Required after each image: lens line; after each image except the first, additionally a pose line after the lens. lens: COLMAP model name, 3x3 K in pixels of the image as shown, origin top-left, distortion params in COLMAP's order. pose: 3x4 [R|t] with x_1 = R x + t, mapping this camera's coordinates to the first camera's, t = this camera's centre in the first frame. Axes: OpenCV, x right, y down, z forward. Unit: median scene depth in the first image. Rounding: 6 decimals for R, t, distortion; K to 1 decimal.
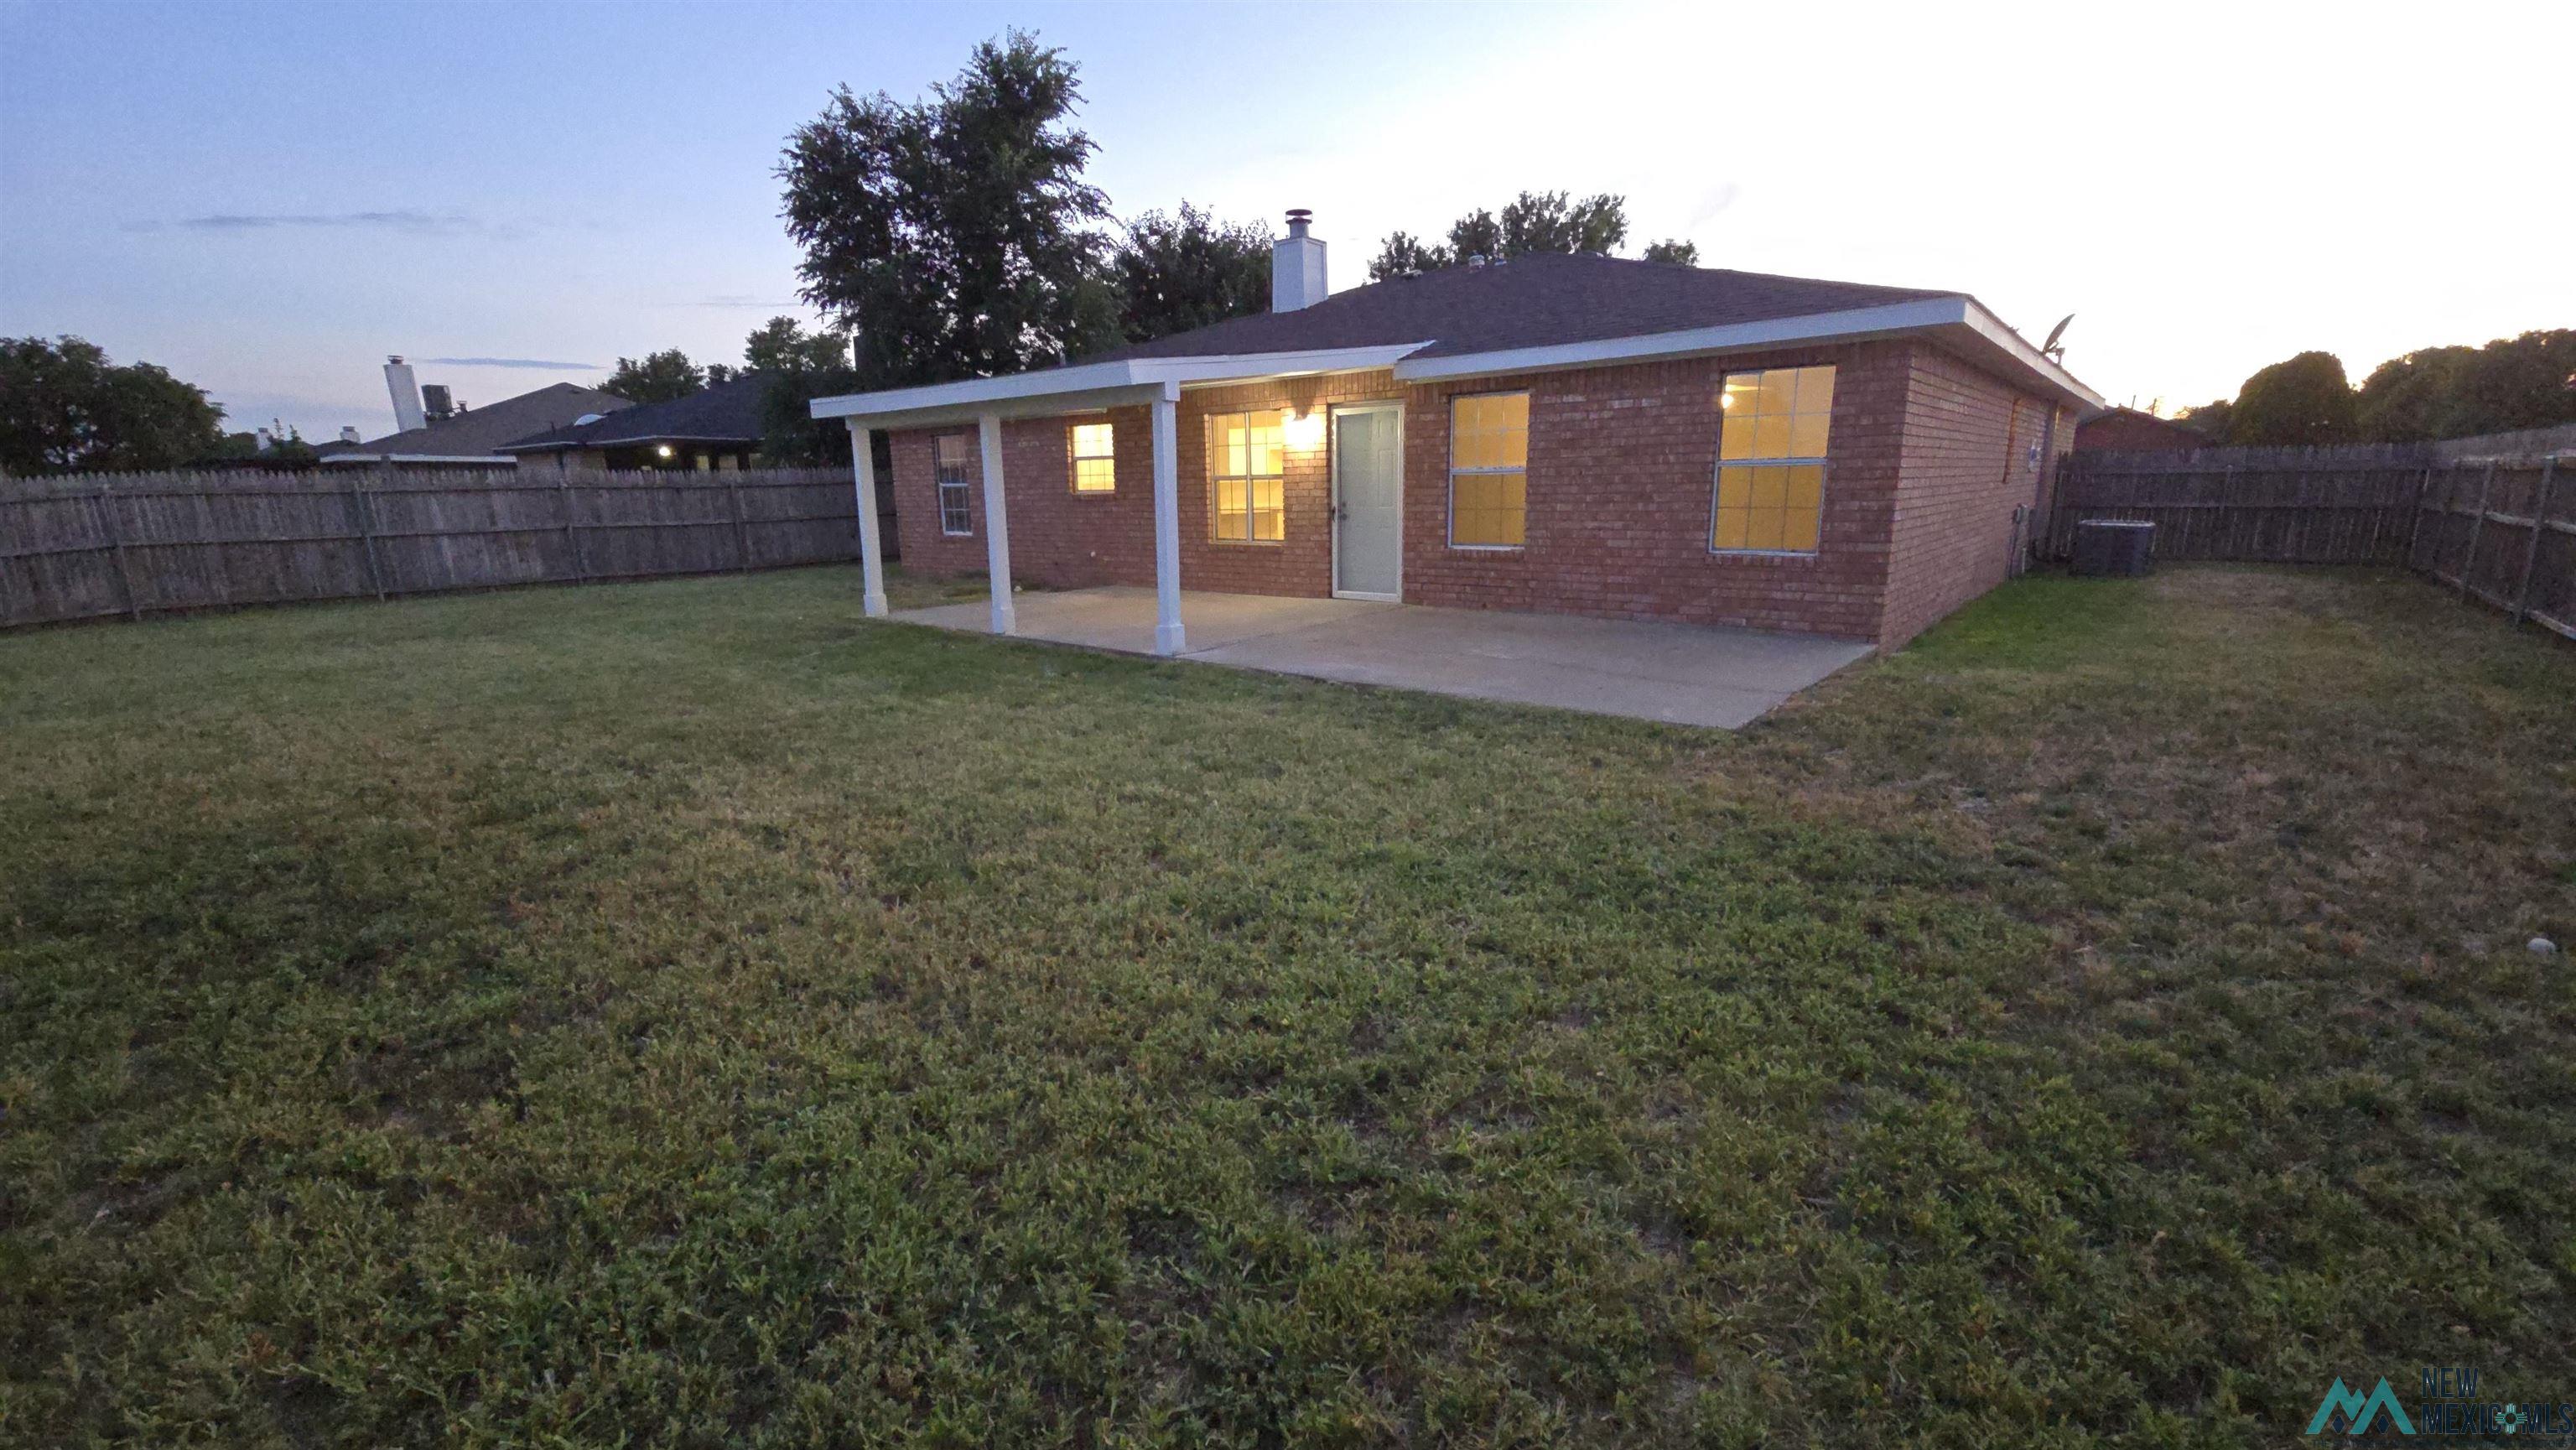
lens RADIAL K [[1051.5, 0, 1290.4], [0, 1051.5, 726.9], [0, 0, 1]] dist [0.003823, -0.001281]
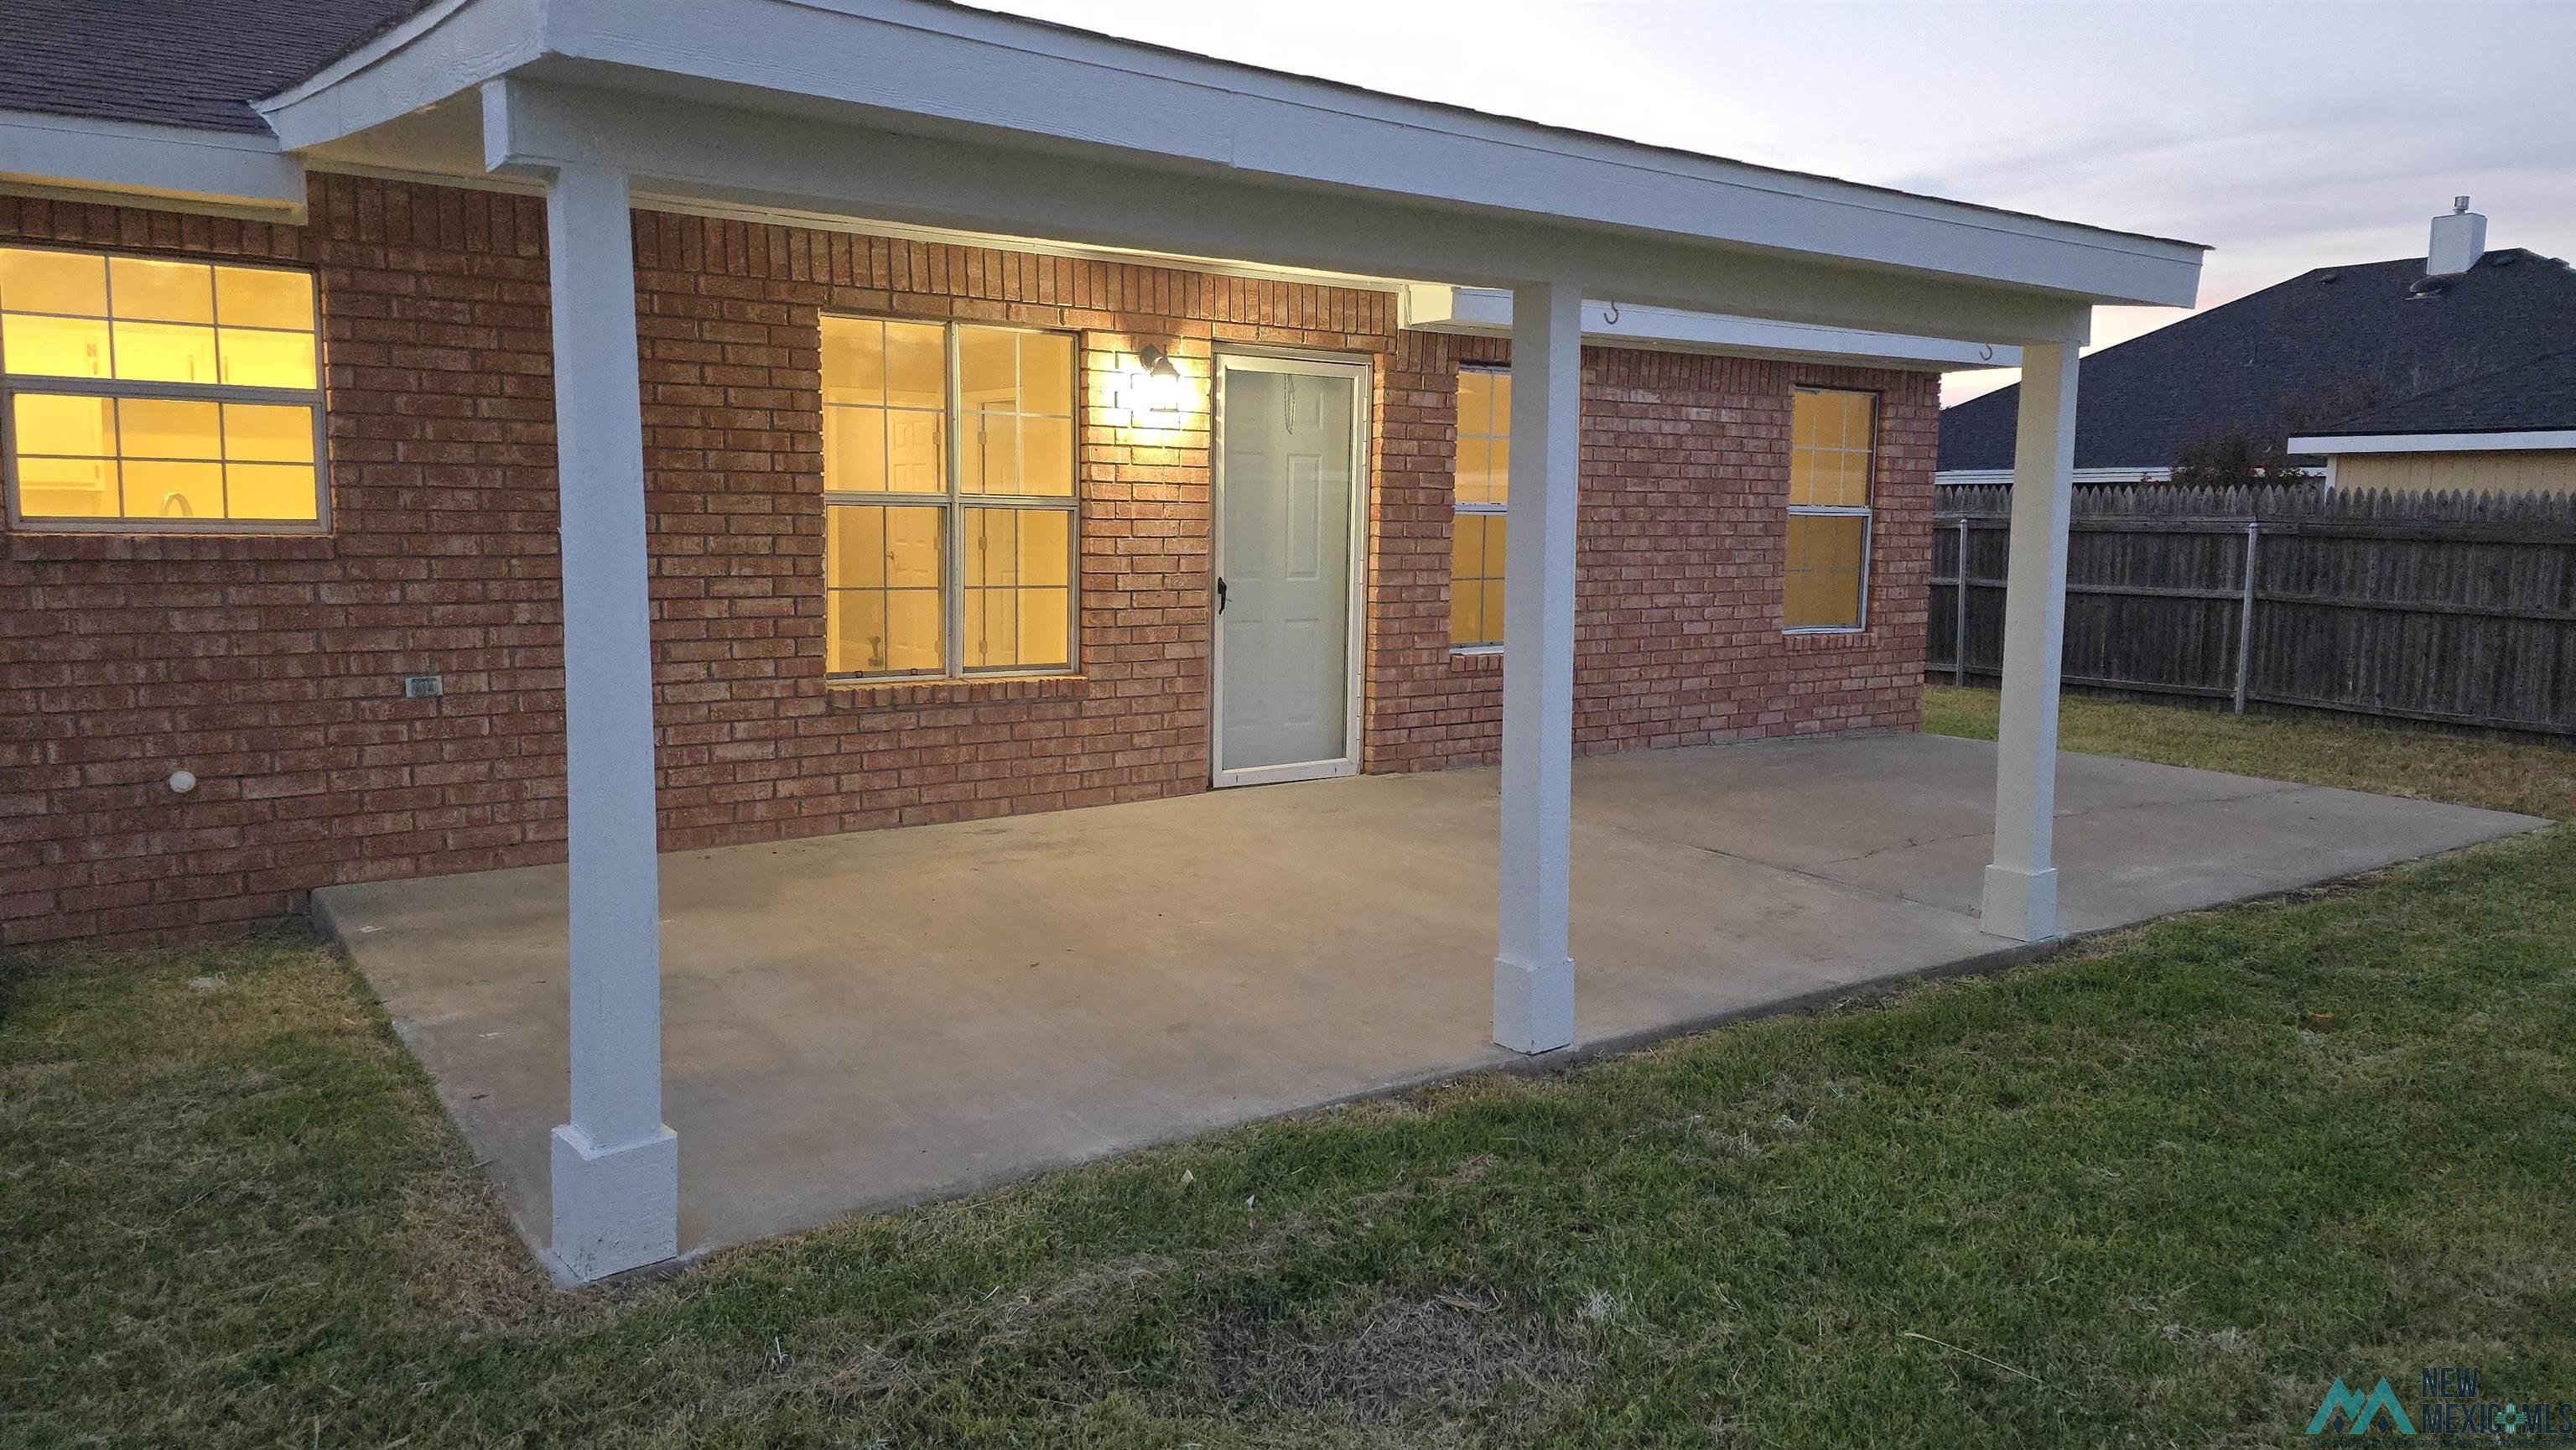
lens RADIAL K [[1736.7, 0, 1289.9], [0, 1736.7, 714.9], [0, 0, 1]] dist [0.055714, -0.047093]
pose [[0.254663, -0.098809, 0.961968, -0.694937], [0.194176, 0.979731, 0.049229, -0.201092], [-0.947334, 0.174254, 0.268688, 0.866767]]
